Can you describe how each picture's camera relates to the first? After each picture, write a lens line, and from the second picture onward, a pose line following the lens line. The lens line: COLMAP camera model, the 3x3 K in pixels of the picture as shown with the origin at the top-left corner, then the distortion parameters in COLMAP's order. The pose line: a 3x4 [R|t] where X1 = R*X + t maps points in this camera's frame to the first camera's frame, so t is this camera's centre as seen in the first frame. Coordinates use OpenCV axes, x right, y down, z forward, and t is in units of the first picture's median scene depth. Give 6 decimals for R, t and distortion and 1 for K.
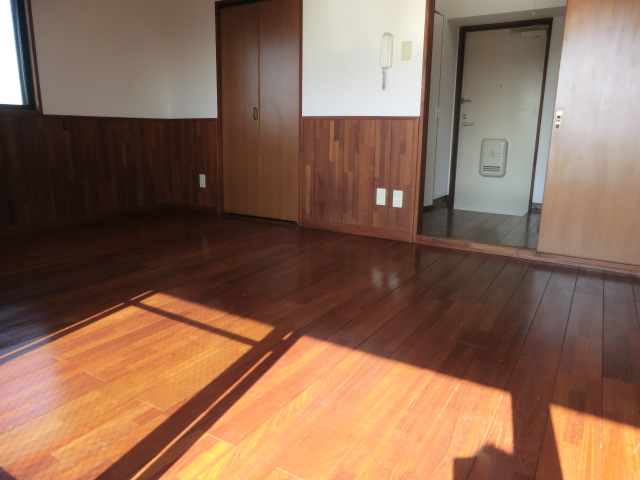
lens RADIAL K [[458.1, 0, 320.0], [0, 458.1, 240.0], [0, 0, 1]] dist [-0.118542, 0.121559]
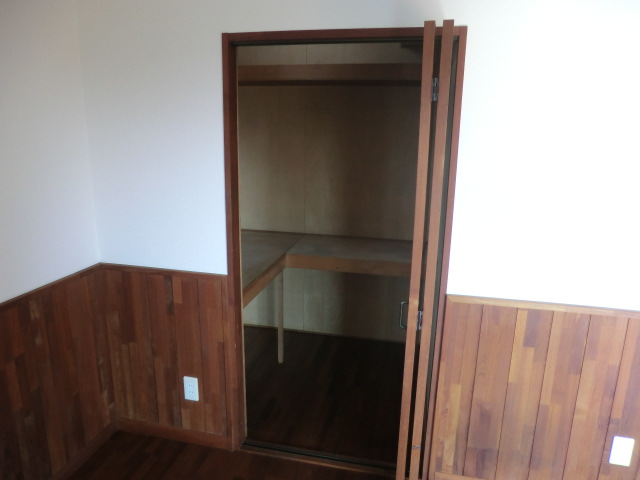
lens RADIAL K [[449.0, 0, 315.0], [0, 449.0, 230.5], [0, 0, 1]] dist [-0.082781, 0.059977]
pose [[0.944350, -0.073079, 0.320721, -0.342655], [0.075465, 0.997136, 0.005002, -0.372684], [-0.320168, 0.019480, 0.947161, 0.611080]]
